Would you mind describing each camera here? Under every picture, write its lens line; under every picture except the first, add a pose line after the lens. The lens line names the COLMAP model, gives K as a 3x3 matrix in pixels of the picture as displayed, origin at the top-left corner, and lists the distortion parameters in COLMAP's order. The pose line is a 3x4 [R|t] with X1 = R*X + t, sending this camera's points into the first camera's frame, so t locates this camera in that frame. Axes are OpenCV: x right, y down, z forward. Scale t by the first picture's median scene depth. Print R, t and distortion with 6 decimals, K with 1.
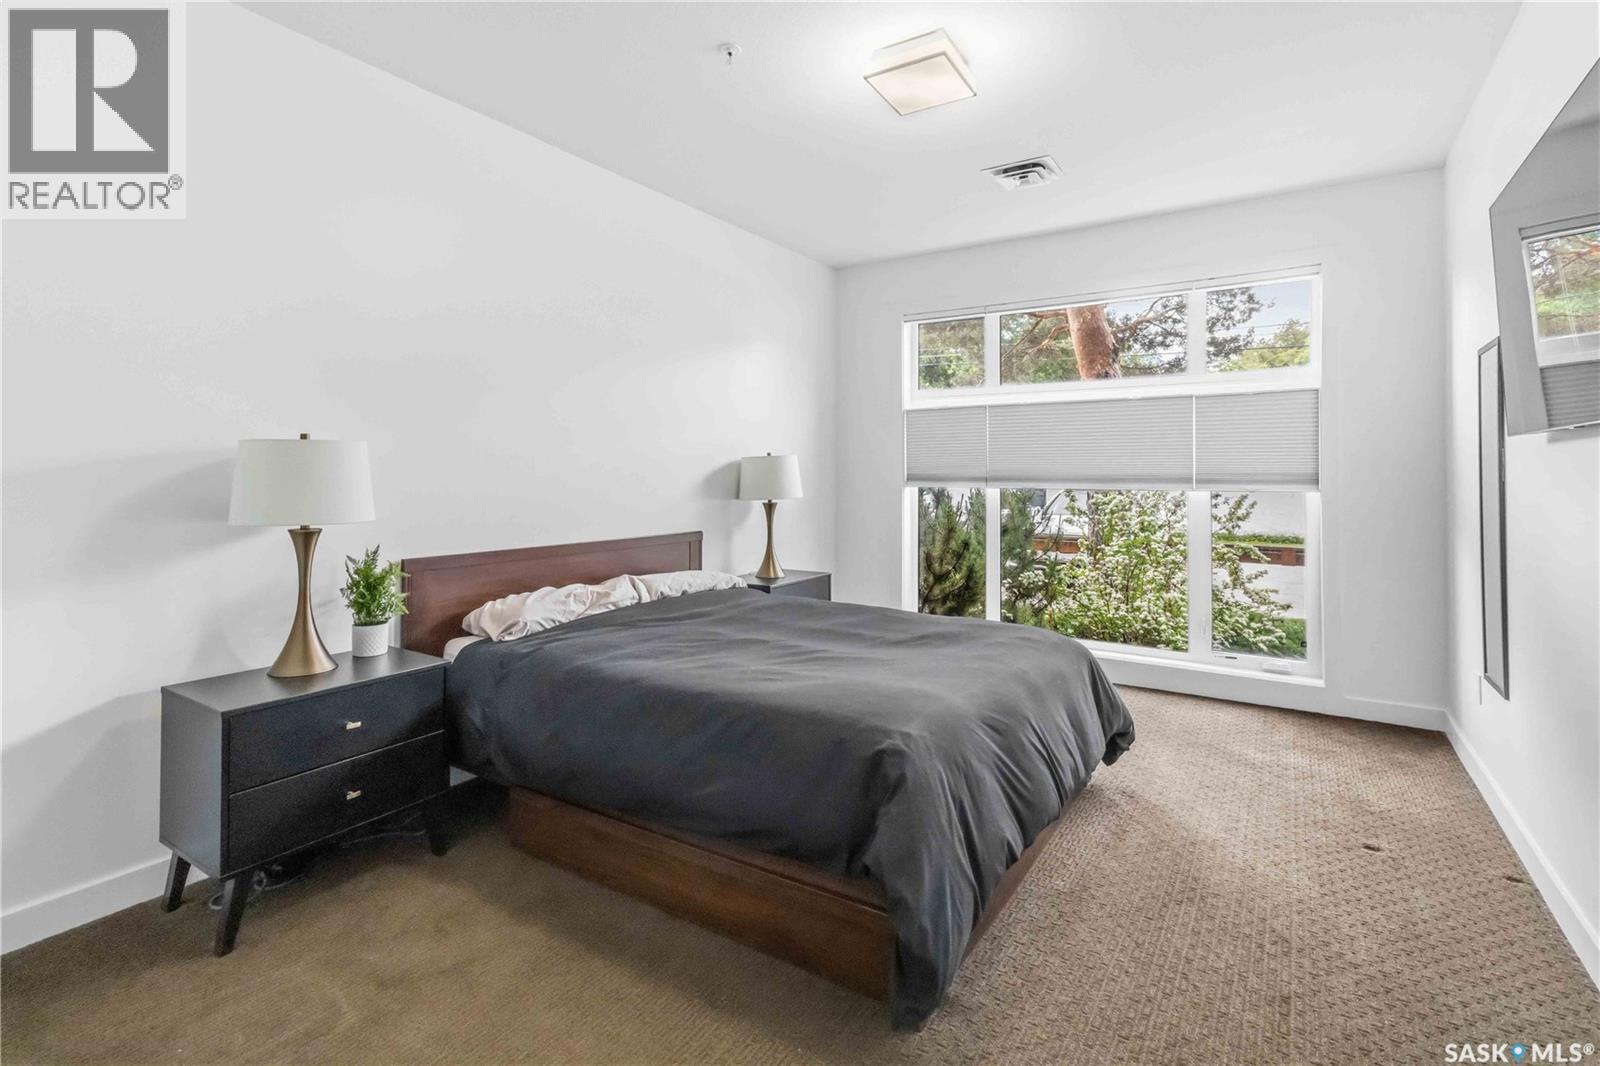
lens RADIAL K [[749.5, 0, 801.4], [0, 749.5, 432.0], [0, 0, 1]] dist [-0.000464, -0.000909]
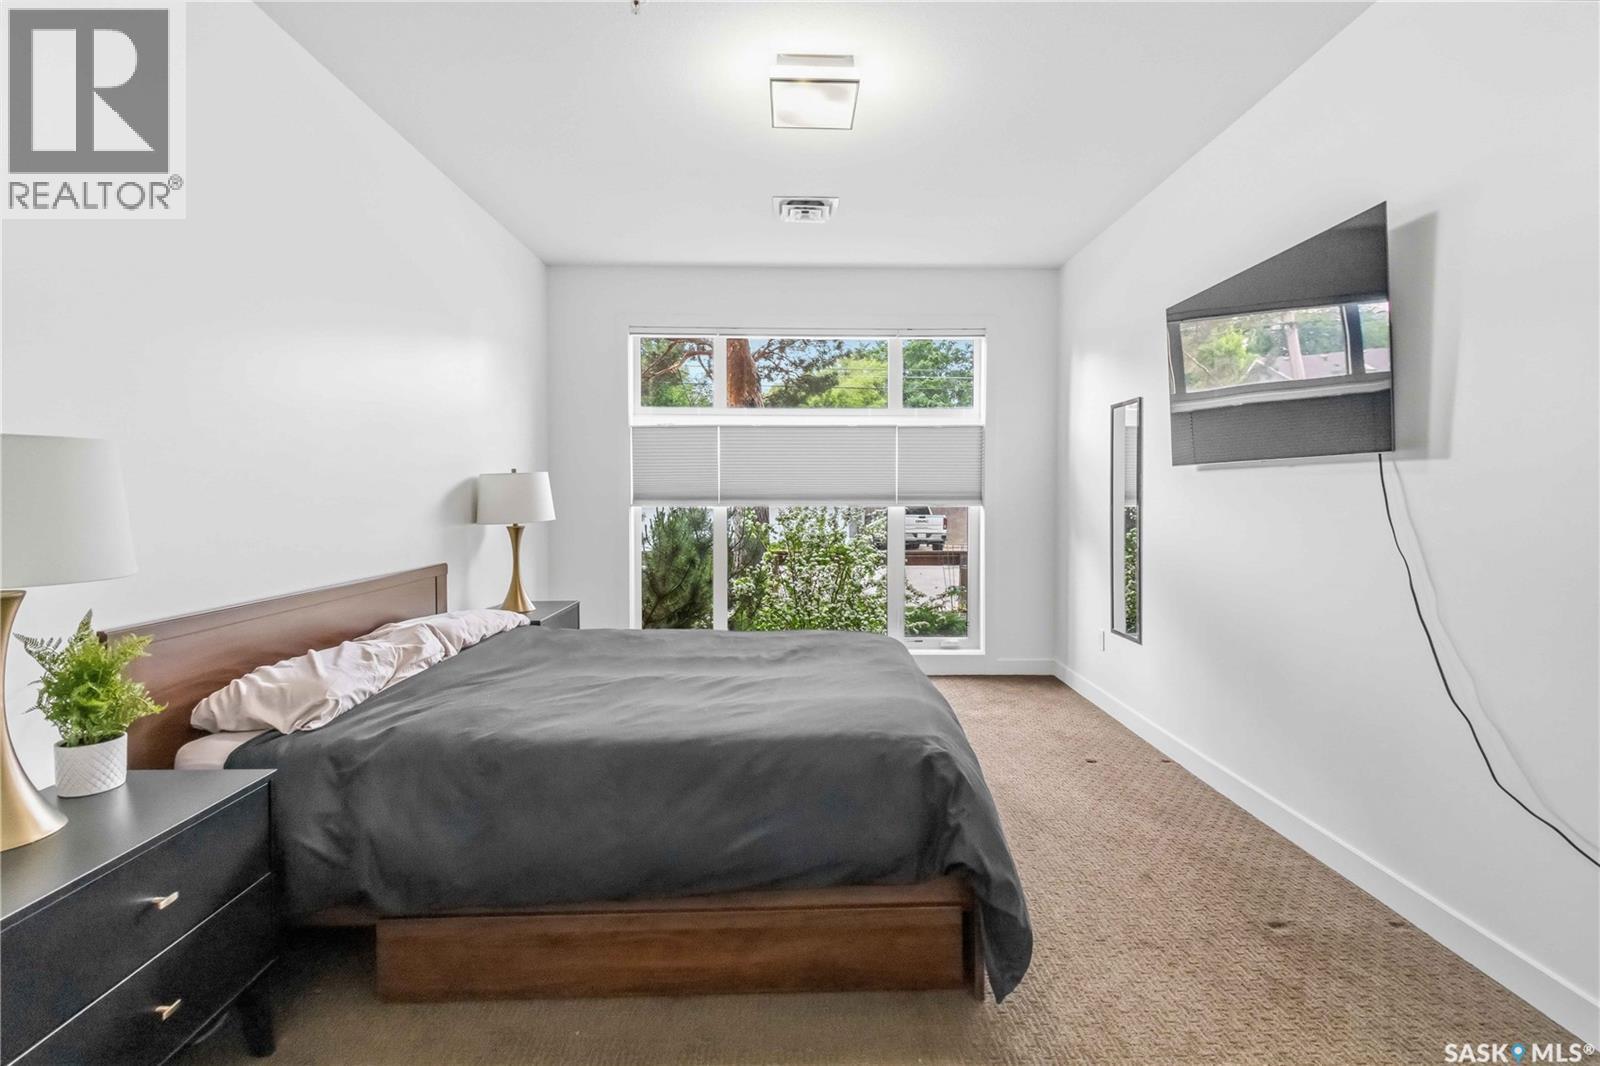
lens RADIAL K [[742.0, 0, 800.0], [0, 742.0, 480.4], [0, 0, 1]] dist [-0.002039, -0.000395]
pose [[0.826468, 0.006430, 0.562947, -0.356432], [-0.028710, 0.999115, 0.030736, 0.007012], [-0.562251, -0.041565, 0.825921, 0.148482]]
